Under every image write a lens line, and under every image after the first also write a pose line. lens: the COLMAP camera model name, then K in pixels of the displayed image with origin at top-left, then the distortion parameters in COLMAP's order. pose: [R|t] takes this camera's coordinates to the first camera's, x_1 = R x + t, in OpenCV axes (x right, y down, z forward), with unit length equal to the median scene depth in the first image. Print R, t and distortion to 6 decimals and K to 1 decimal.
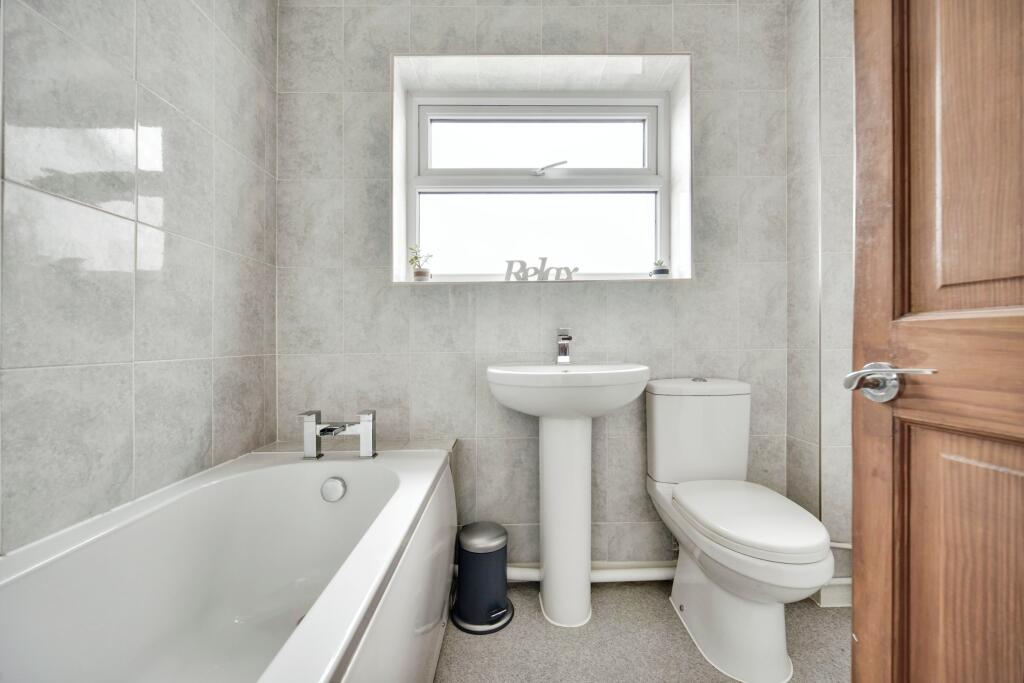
lens RADIAL K [[401.6, 0, 515.3], [0, 401.6, 322.4], [0, 0, 1]] dist [-0.007920, -0.000037]
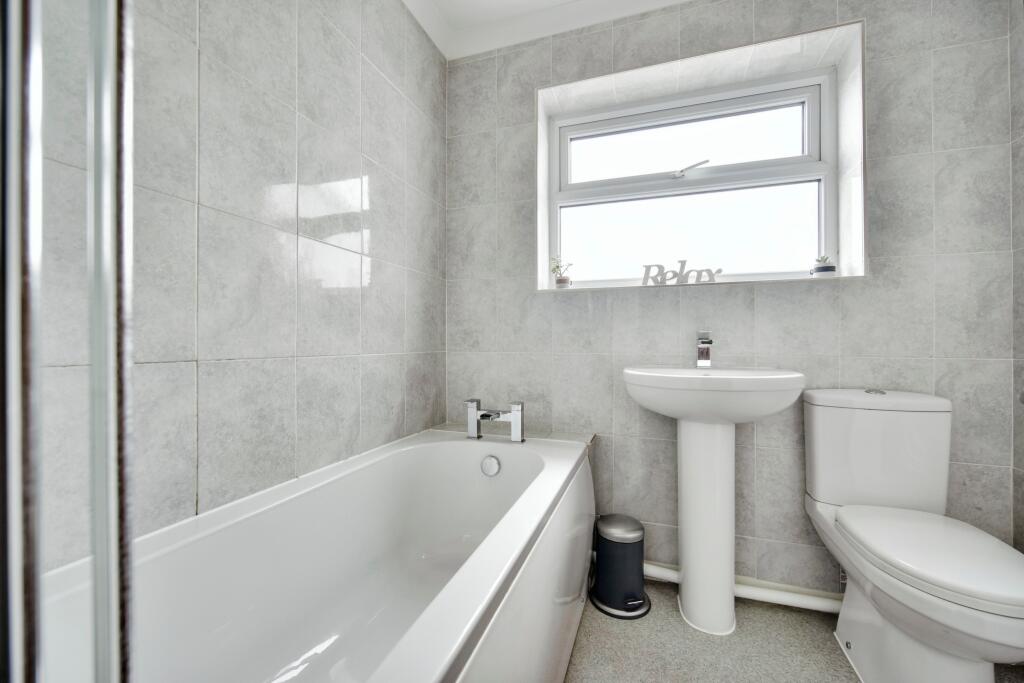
lens RADIAL K [[410.0, 0, 511.3], [0, 410.0, 323.8], [0, 0, 1]] dist [-0.001329, -0.000150]
pose [[0.939274, -0.001015, -0.343166, 0.020789], [0.001222, 0.999999, 0.000386, -0.005845], [0.343165, -0.000782, 0.939275, -0.109107]]
